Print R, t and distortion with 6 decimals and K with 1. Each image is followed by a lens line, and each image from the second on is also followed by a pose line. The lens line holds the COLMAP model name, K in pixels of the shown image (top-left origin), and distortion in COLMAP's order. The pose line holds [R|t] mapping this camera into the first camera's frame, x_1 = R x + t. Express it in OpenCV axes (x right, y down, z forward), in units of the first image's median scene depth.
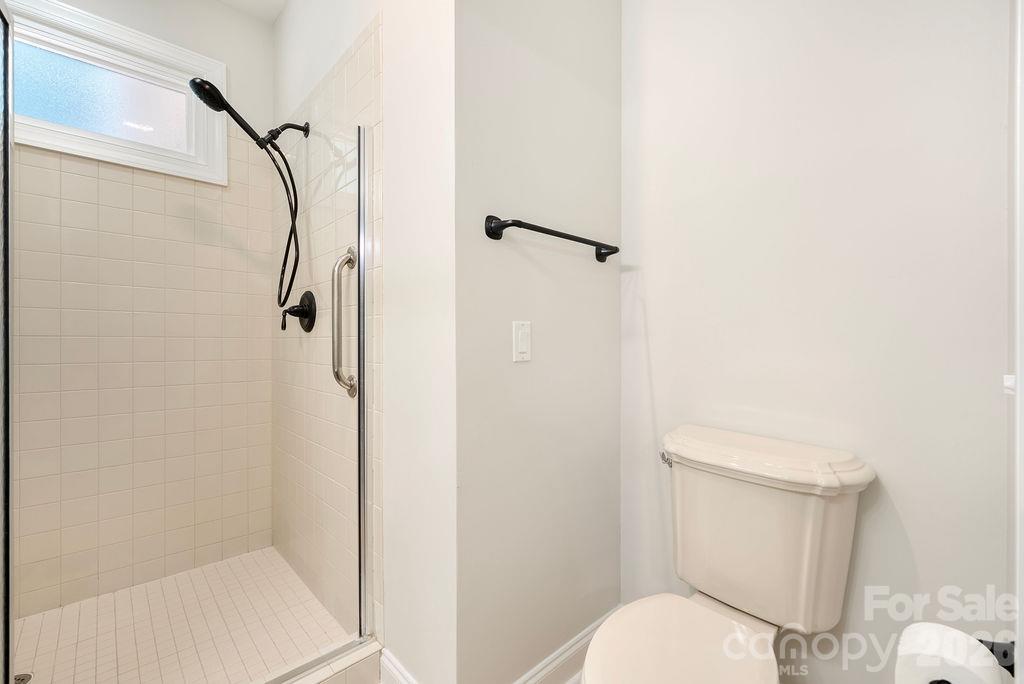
lens RADIAL K [[432.7, 0, 511.2], [0, 432.7, 338.8], [0, 0, 1]] dist [-0.002326, -0.000145]
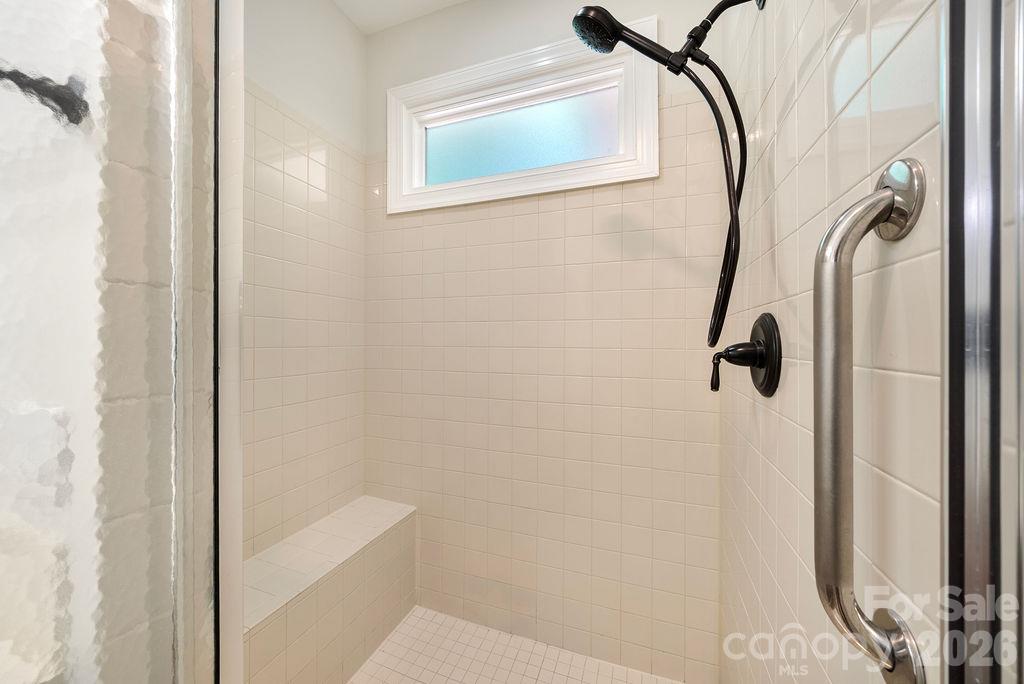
lens RADIAL K [[376.7, 0, 510.3], [0, 376.7, 339.5], [0, 0, 1]] dist [-0.000254, 0.000064]
pose [[0.447197, 0.000971, -0.894435, -0.221742], [-0.004706, 0.999988, -0.001268, -0.081800], [0.894423, 0.004776, 0.447196, 0.563544]]
